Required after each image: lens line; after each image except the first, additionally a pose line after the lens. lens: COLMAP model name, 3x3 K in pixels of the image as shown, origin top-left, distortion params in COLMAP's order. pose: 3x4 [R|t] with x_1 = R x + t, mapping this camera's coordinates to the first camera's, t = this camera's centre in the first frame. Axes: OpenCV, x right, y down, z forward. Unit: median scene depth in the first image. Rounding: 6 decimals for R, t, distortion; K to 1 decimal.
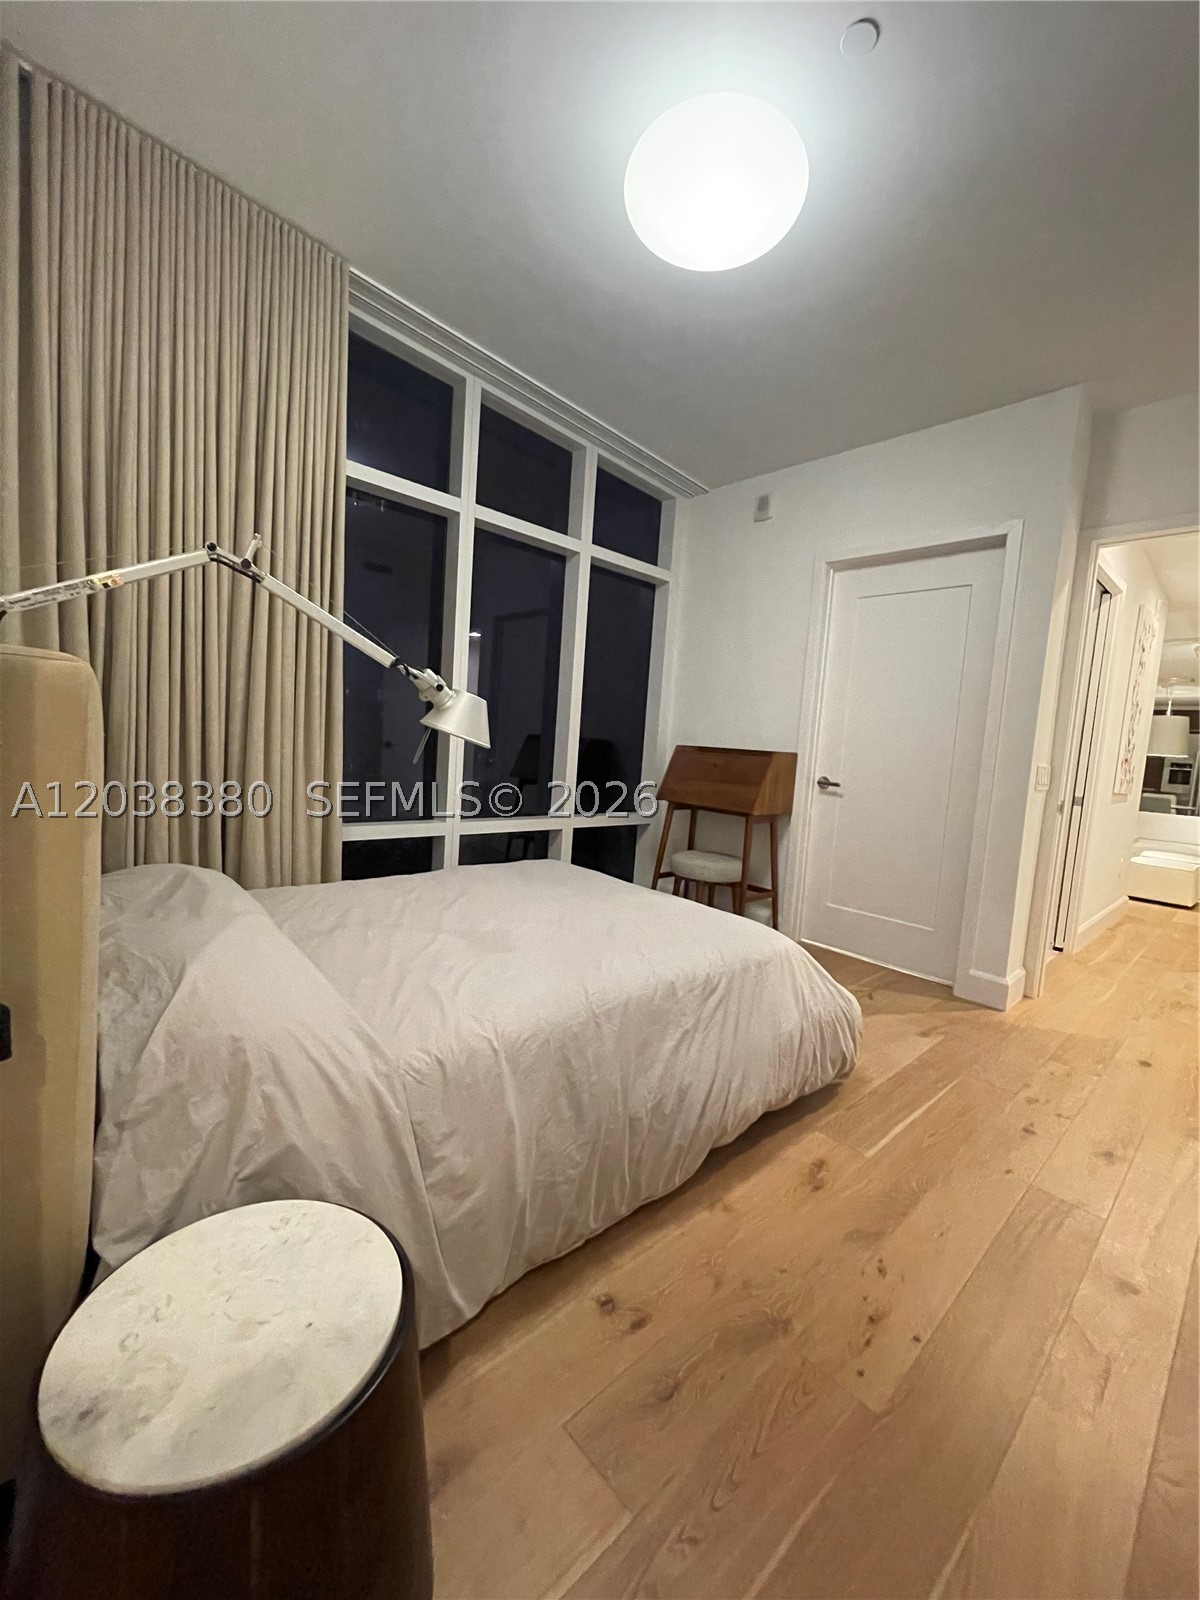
lens RADIAL K [[645.5, 0, 593.4], [0, 645.5, 795.9], [0, 0, 1]] dist [-0.001608, -0.000775]
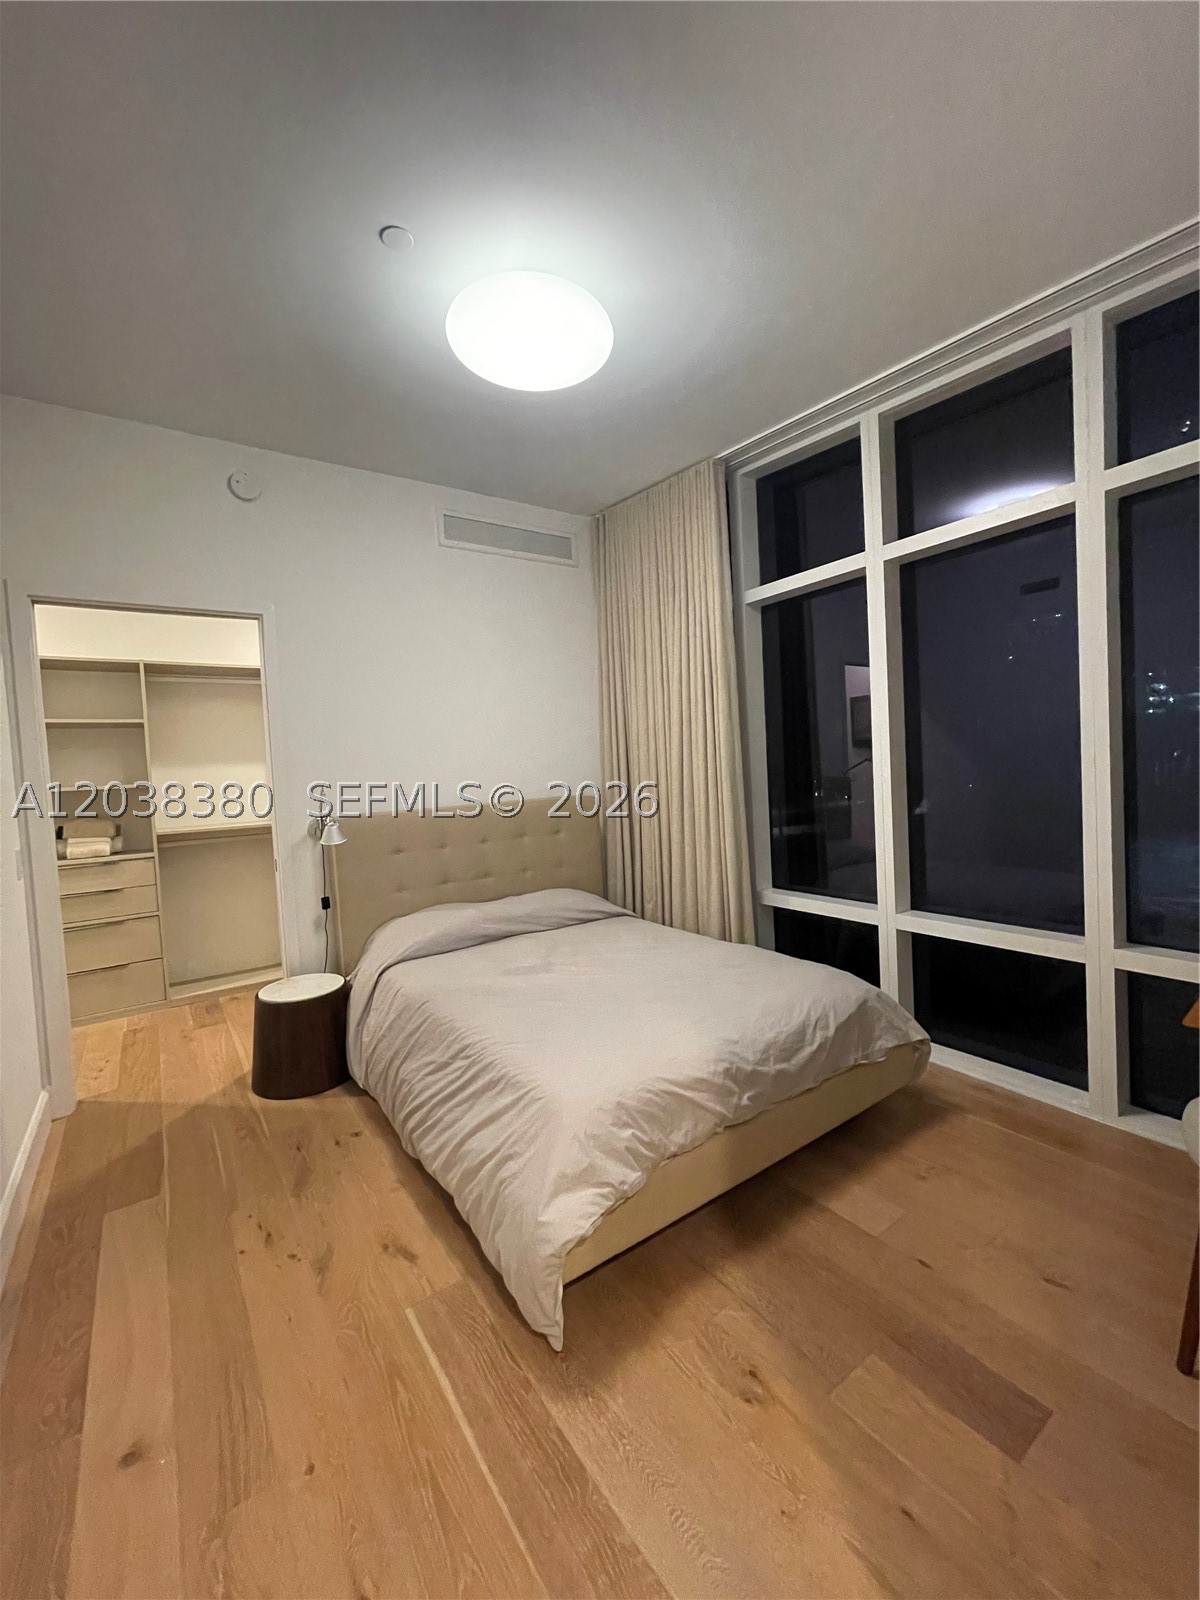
lens RADIAL K [[645.5, 0, 593.4], [0, 645.5, 795.9], [0, 0, 1]] dist [-0.001608, -0.000775]
pose [[-0.145150, -0.019608, -0.989215, 1.021850], [-0.043625, 0.998958, -0.013400, -0.126439], [0.988447, 0.041209, -0.145854, 1.073098]]
